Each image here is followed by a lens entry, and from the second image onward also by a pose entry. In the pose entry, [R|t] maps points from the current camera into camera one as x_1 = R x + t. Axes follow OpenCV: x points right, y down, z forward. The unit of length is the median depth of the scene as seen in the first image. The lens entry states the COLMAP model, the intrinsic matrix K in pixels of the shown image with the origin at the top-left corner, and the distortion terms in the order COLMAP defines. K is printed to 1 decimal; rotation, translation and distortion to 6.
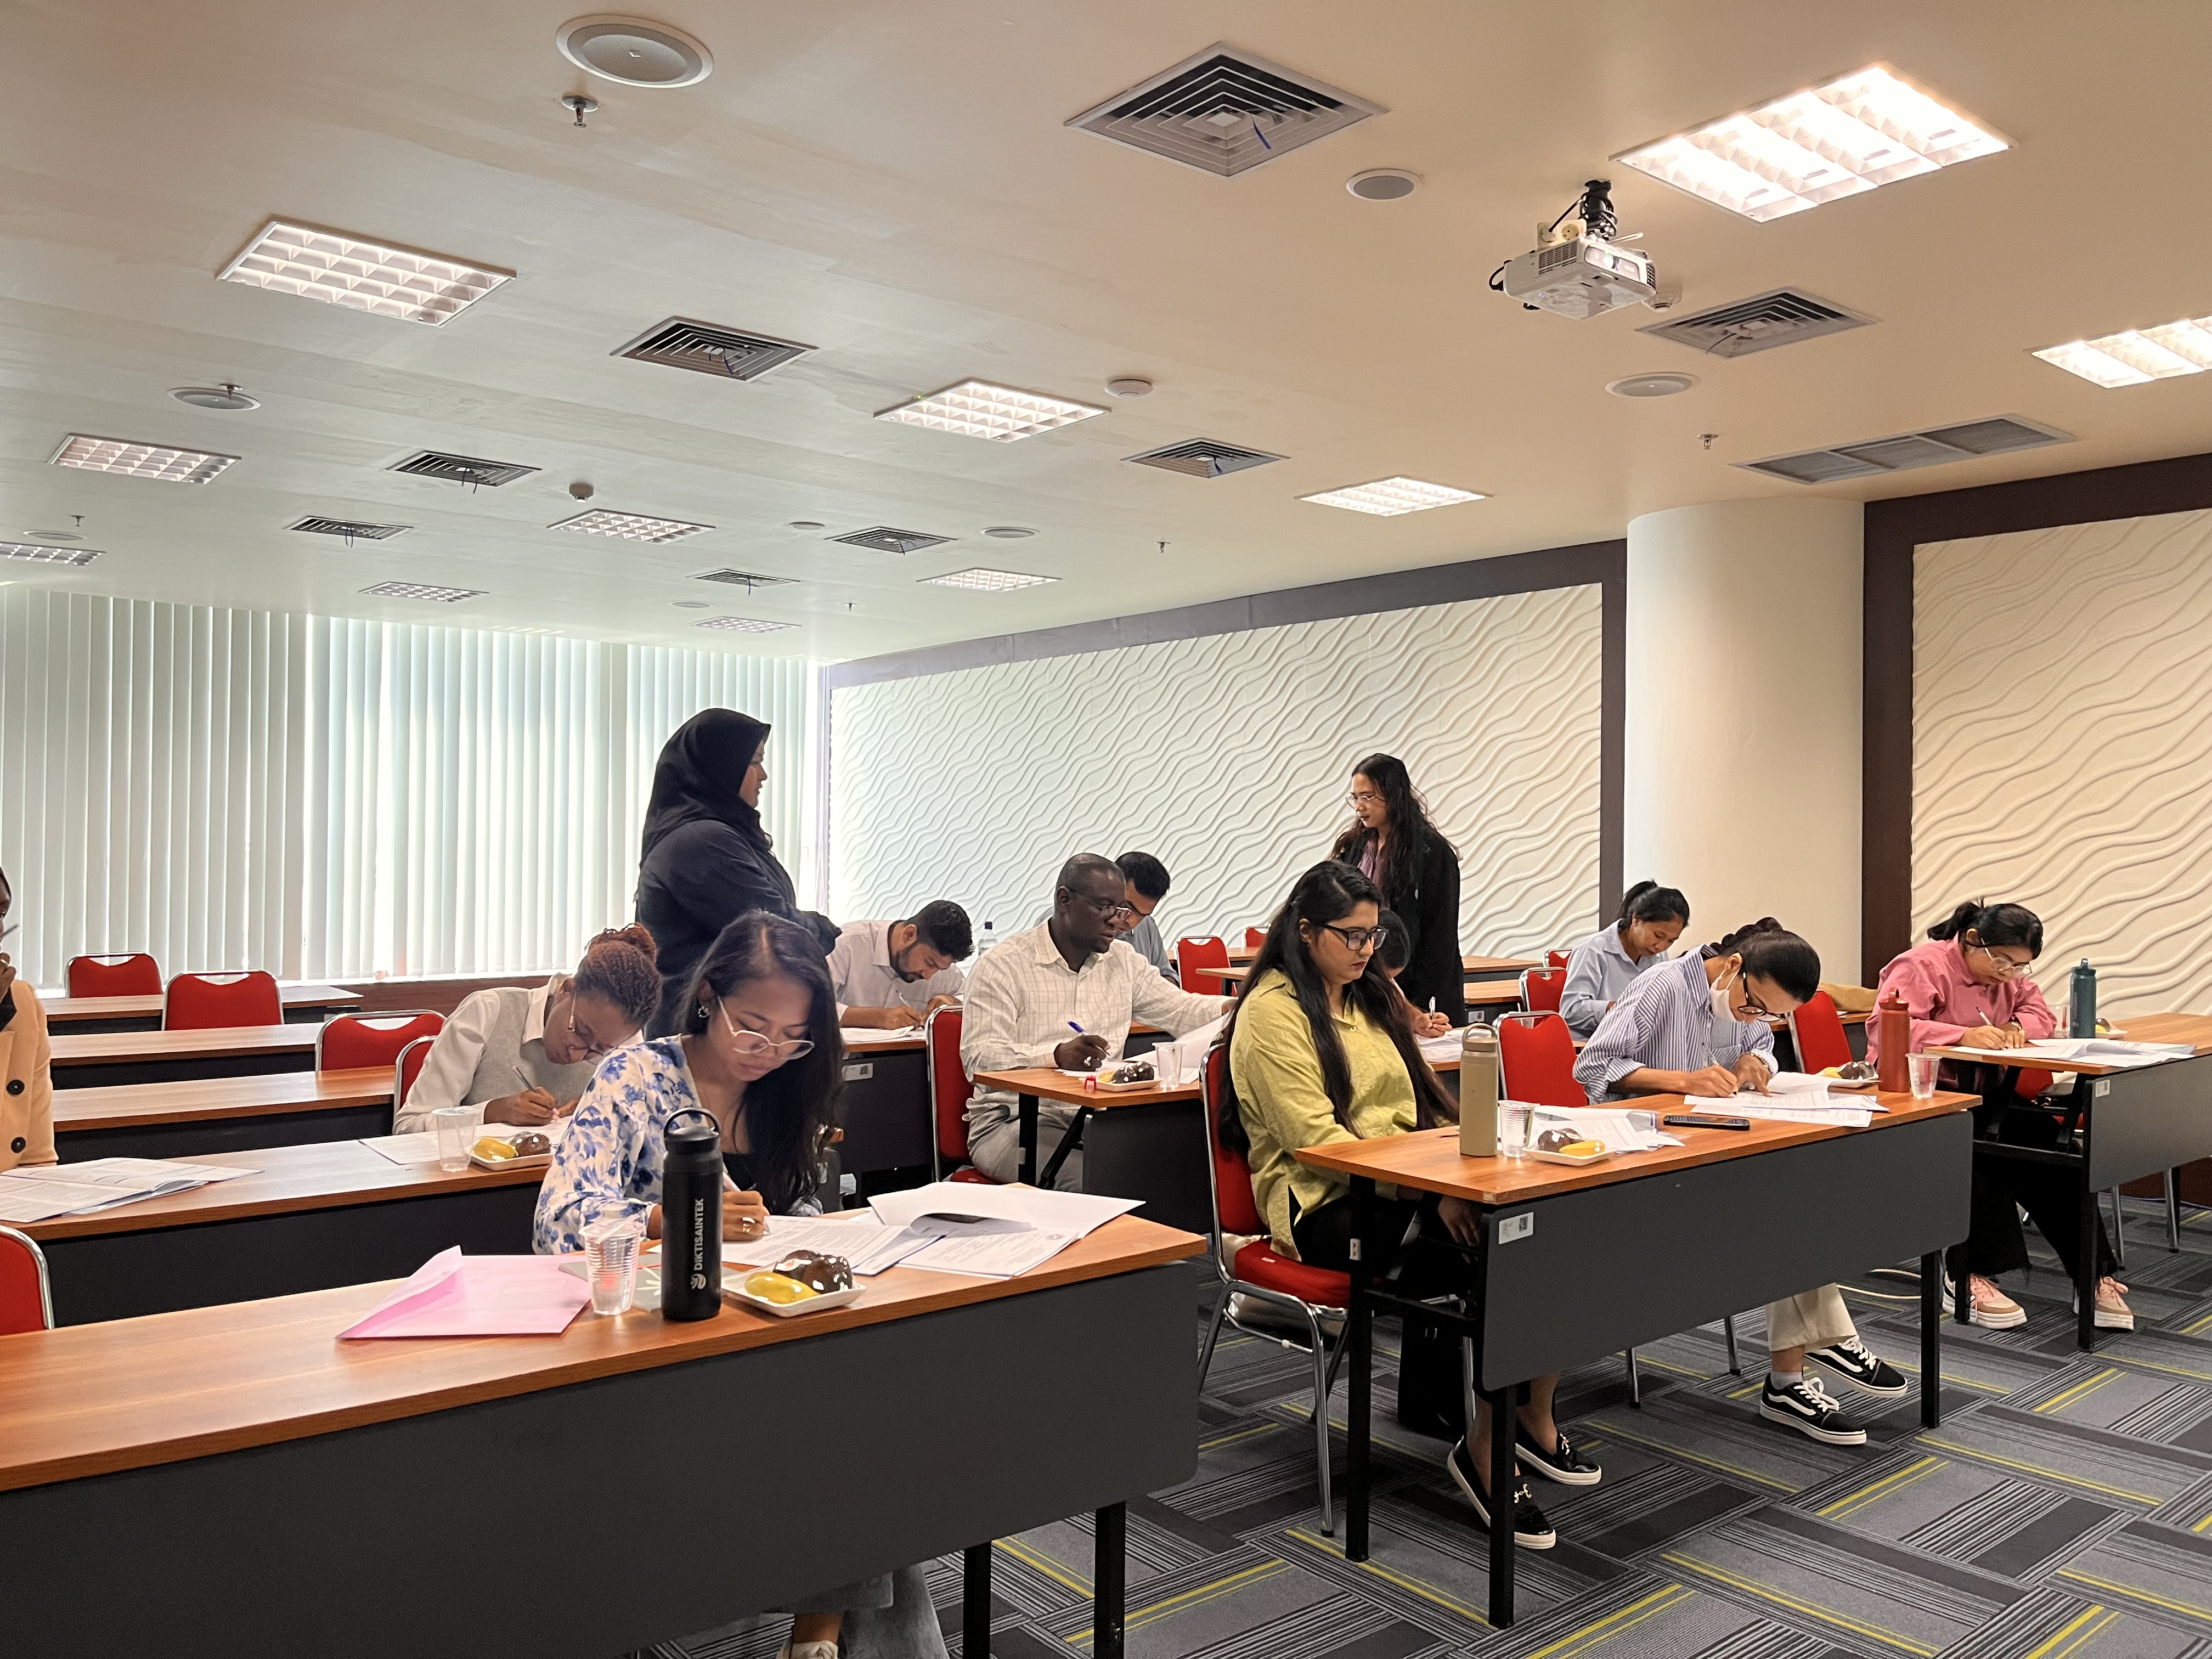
lens RADIAL K [[1668.1, 0, 1110.3], [0, 1668.1, 841.7], [0, 0, 1]] dist [0.065455, -0.099179]
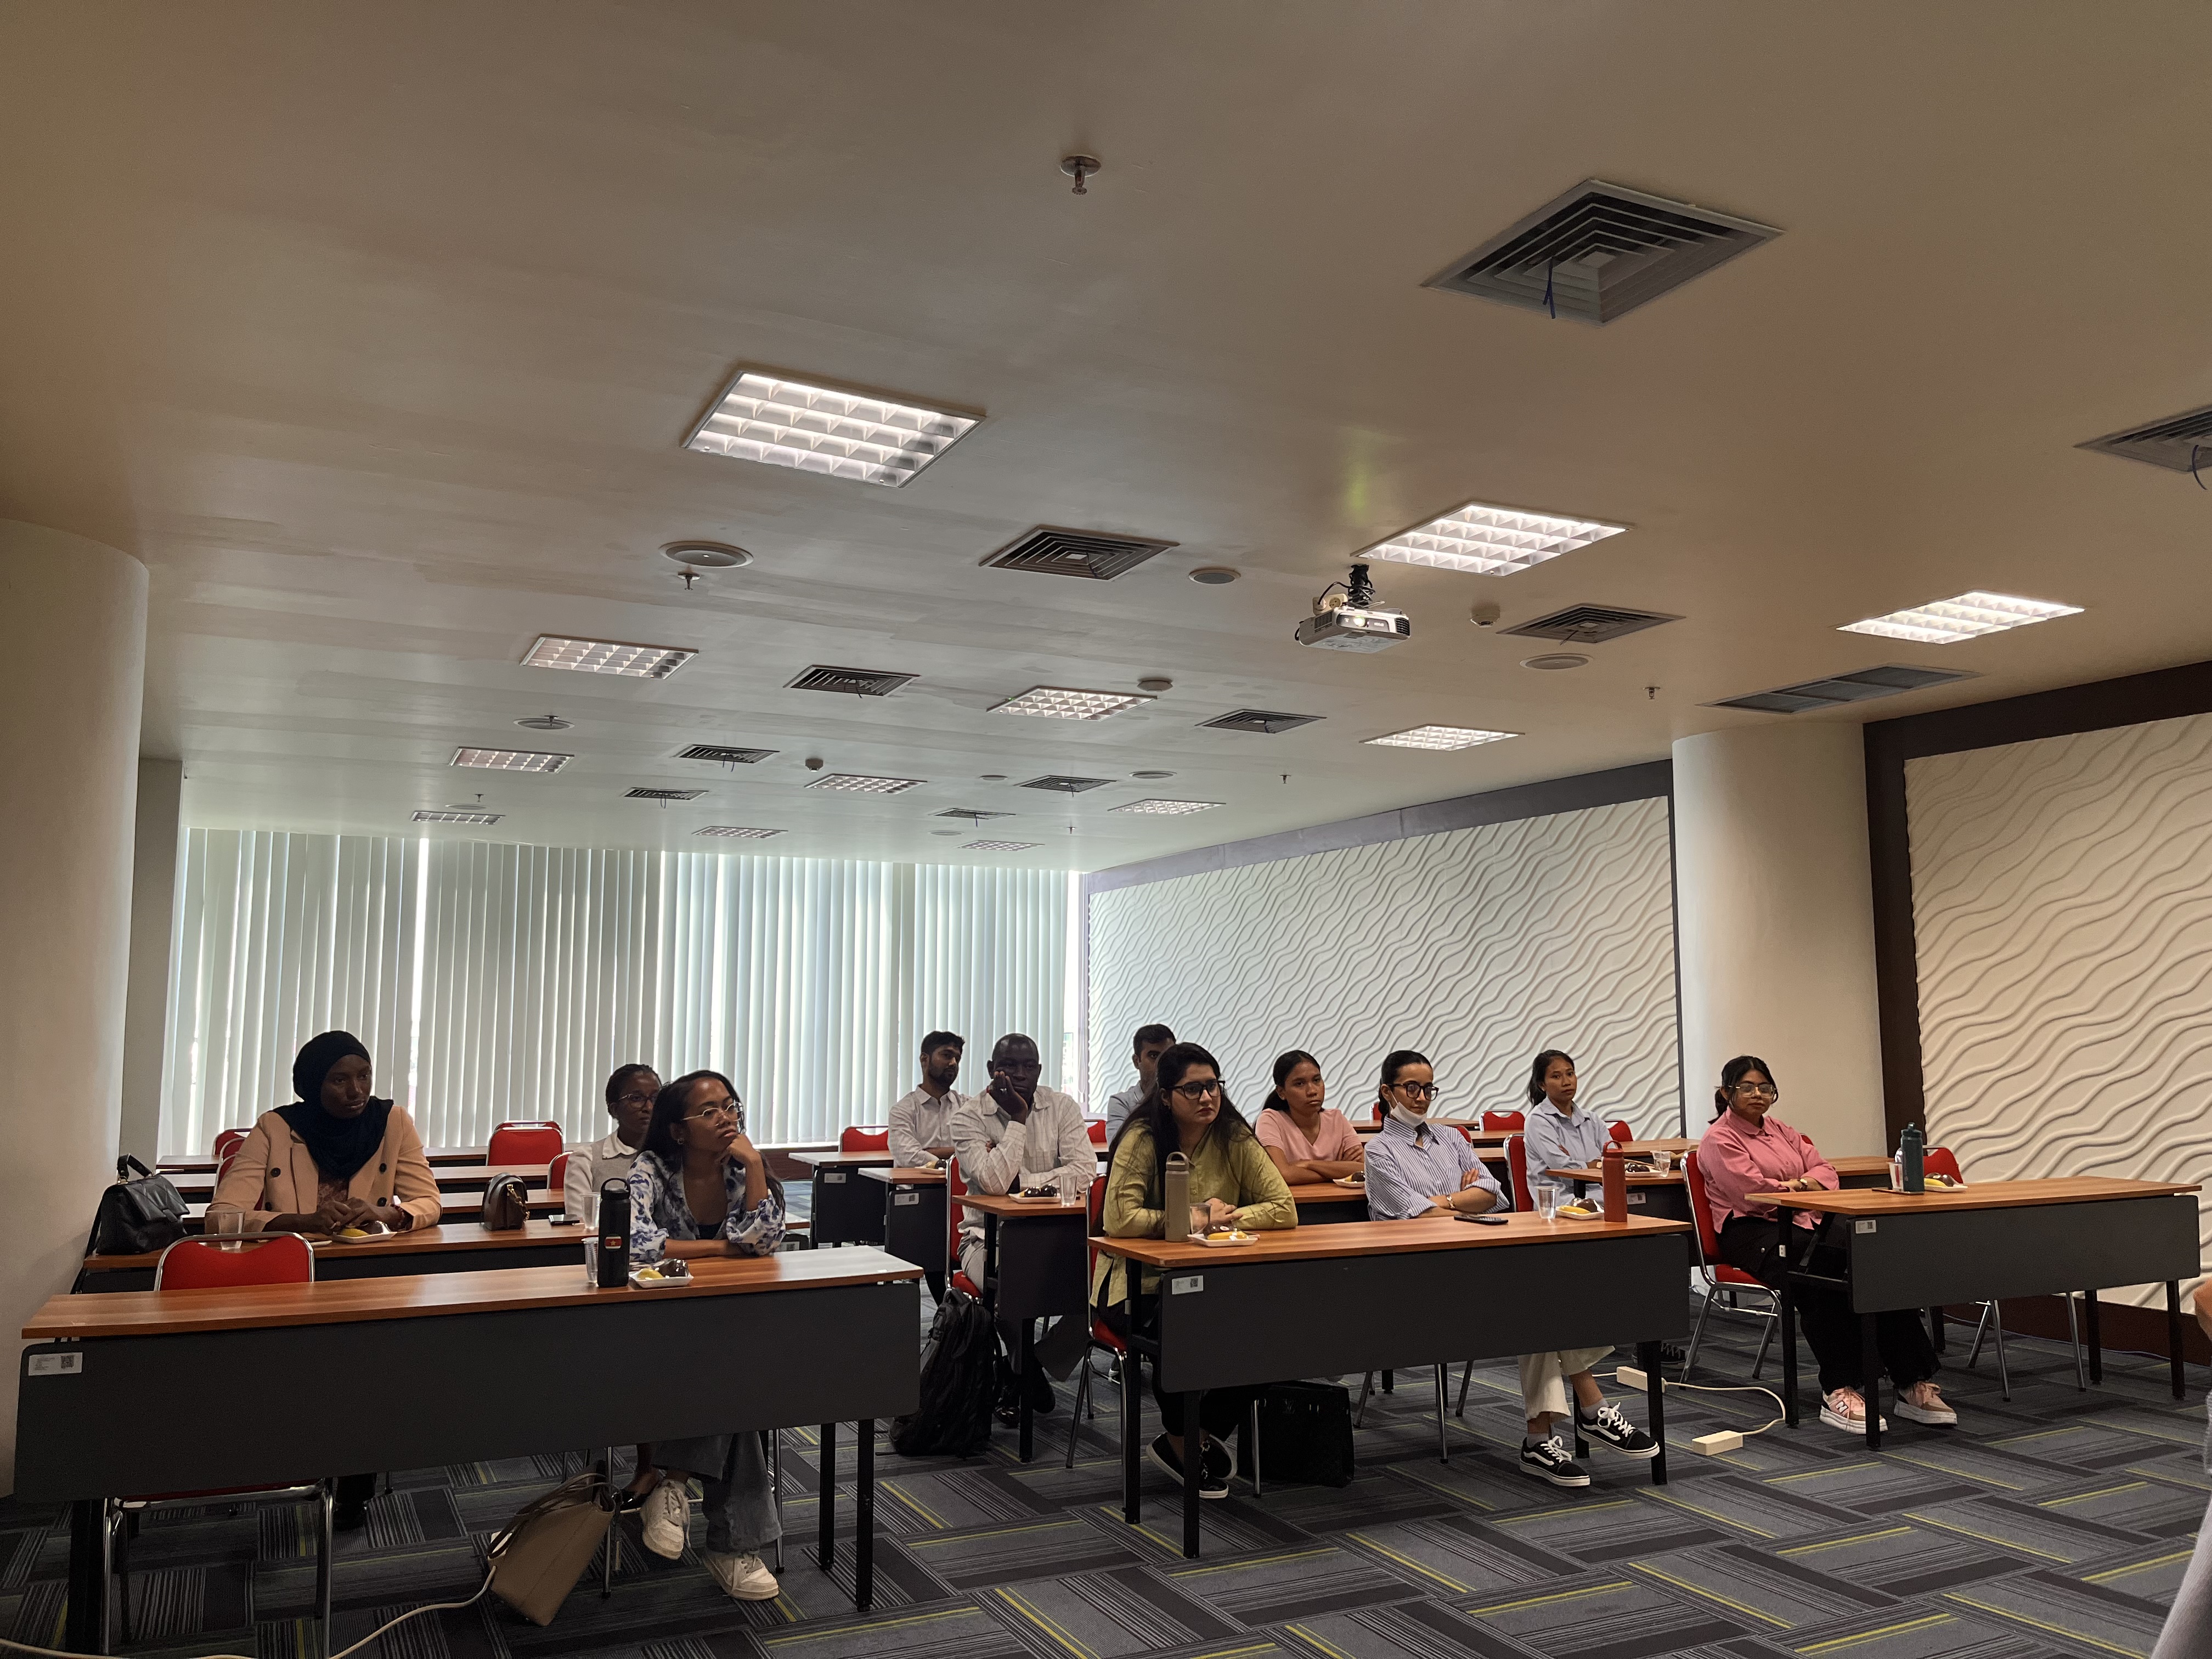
lens RADIAL K [[1668.1, 0, 1110.3], [0, 1668.1, 841.7], [0, 0, 1]] dist [0.065455, -0.099179]
pose [[0.973988, -0.034808, -0.223912, 0.330729], [0.010057, 0.993798, -0.110742, -0.001875], [0.226378, 0.105610, 0.968297, -0.338577]]
